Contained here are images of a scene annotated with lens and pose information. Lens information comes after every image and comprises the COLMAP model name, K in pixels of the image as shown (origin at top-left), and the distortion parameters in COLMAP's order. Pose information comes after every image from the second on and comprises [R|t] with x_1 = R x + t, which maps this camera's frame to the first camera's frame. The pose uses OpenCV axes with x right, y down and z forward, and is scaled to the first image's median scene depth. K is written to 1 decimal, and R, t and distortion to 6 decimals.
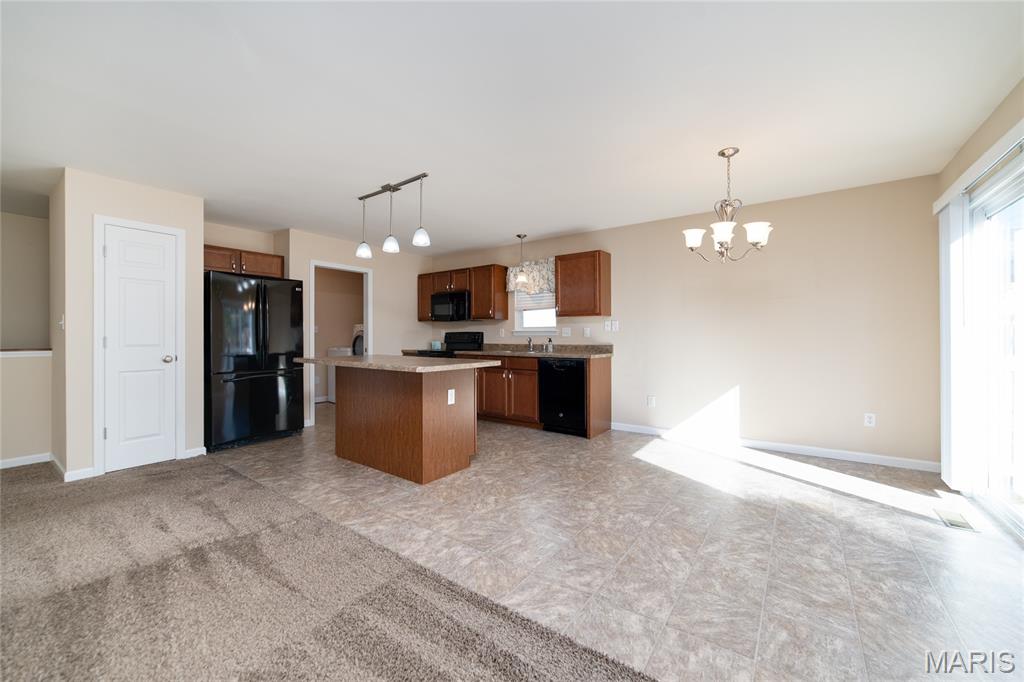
lens RADIAL K [[401.9, 0, 516.2], [0, 401.9, 336.9], [0, 0, 1]] dist [-0.023489, 0.008635]
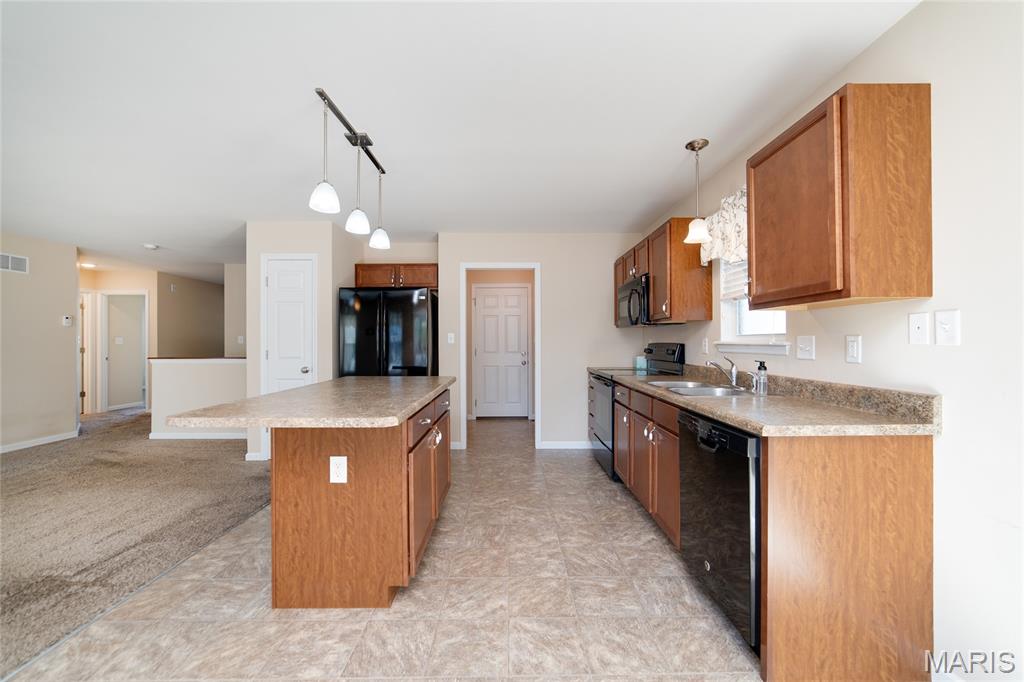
lens RADIAL K [[403.4, 0, 513.3], [0, 403.4, 342.6], [0, 0, 1]] dist [-0.001840, 0.000695]
pose [[0.589717, 0.002903, -0.807604, 0.298597], [0.000263, 0.999993, 0.003787, -0.019971], [0.807610, -0.002446, 0.589712, 0.597217]]
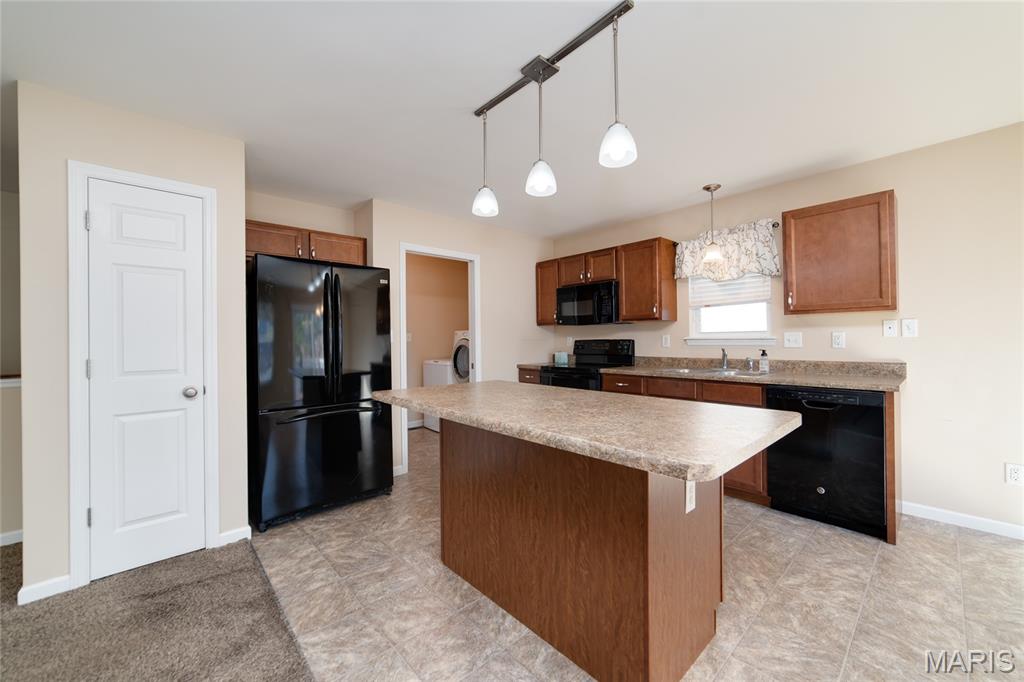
lens RADIAL K [[401.9, 0, 516.2], [0, 401.9, 336.9], [0, 0, 1]] dist [-0.023489, 0.008635]
pose [[0.979277, -0.009952, -0.202282, -0.179371], [0.008595, 0.999934, -0.007586, -0.017108], [0.202344, 0.005690, 0.979298, 0.360909]]
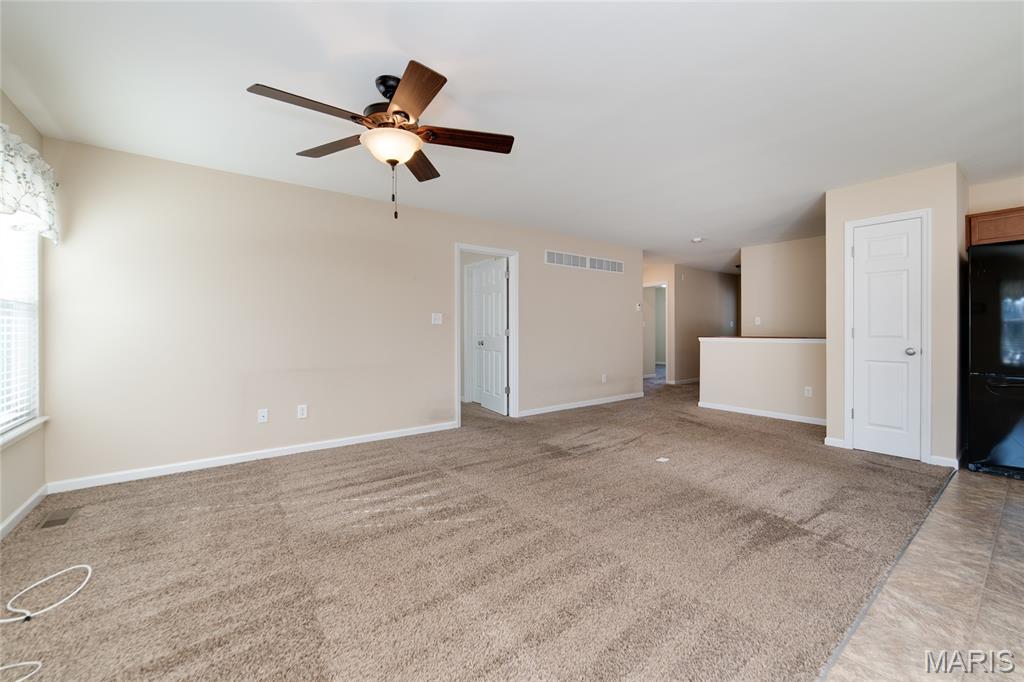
lens RADIAL K [[412.5, 0, 525.0], [0, 412.5, 329.1], [0, 0, 1]] dist [-0.008303, 0.000509]
pose [[-0.275773, 0.003320, -0.961217, 0.229793], [0.002221, 0.999994, 0.002817, -0.001538], [0.961220, -0.001358, -0.275779, 0.289642]]
